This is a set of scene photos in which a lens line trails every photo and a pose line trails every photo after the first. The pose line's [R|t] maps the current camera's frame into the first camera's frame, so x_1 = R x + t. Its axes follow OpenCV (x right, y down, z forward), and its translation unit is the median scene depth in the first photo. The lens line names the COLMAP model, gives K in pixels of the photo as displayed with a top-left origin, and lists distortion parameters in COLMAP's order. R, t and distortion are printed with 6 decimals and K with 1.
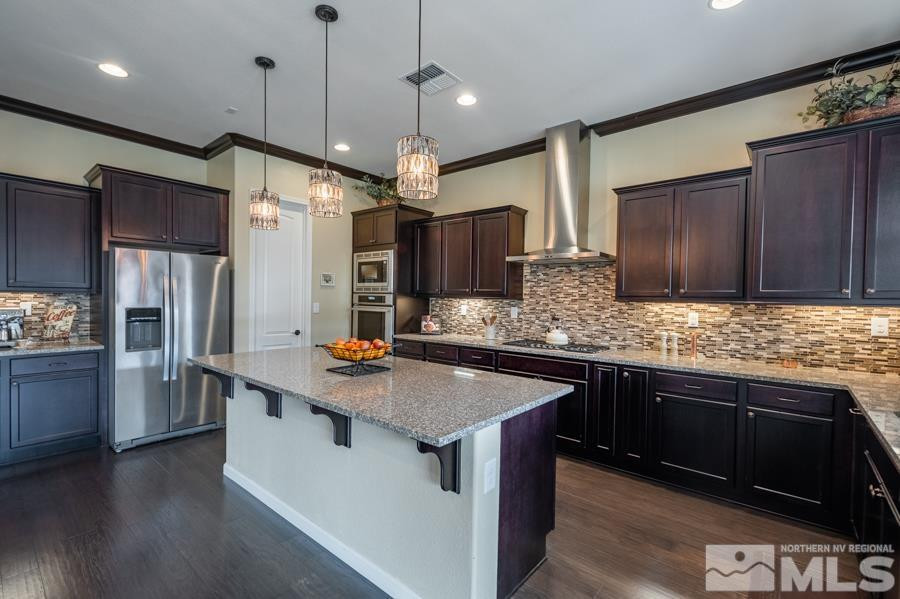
lens RADIAL K [[403.2, 0, 450.3], [0, 403.2, 303.1], [0, 0, 1]] dist [0.006051, -0.000286]
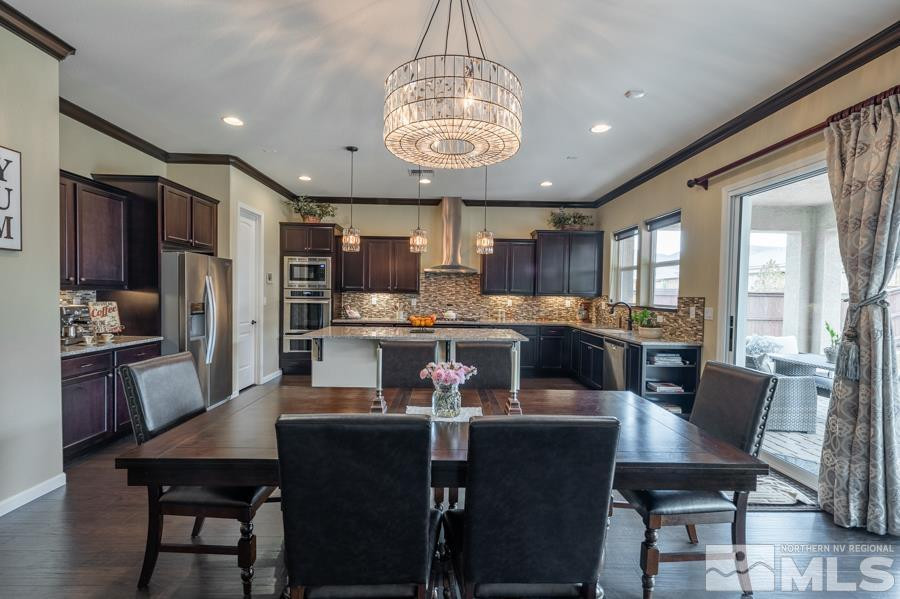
lens RADIAL K [[403.2, 0, 449.0], [0, 403.2, 300.5], [0, 0, 1]] dist [0.006051, -0.000286]
pose [[0.749571, -0.015212, 0.661749, -0.848861], [0.005290, 0.999842, 0.016992, -0.009626], [-0.661903, -0.009236, 0.749533, -0.320140]]
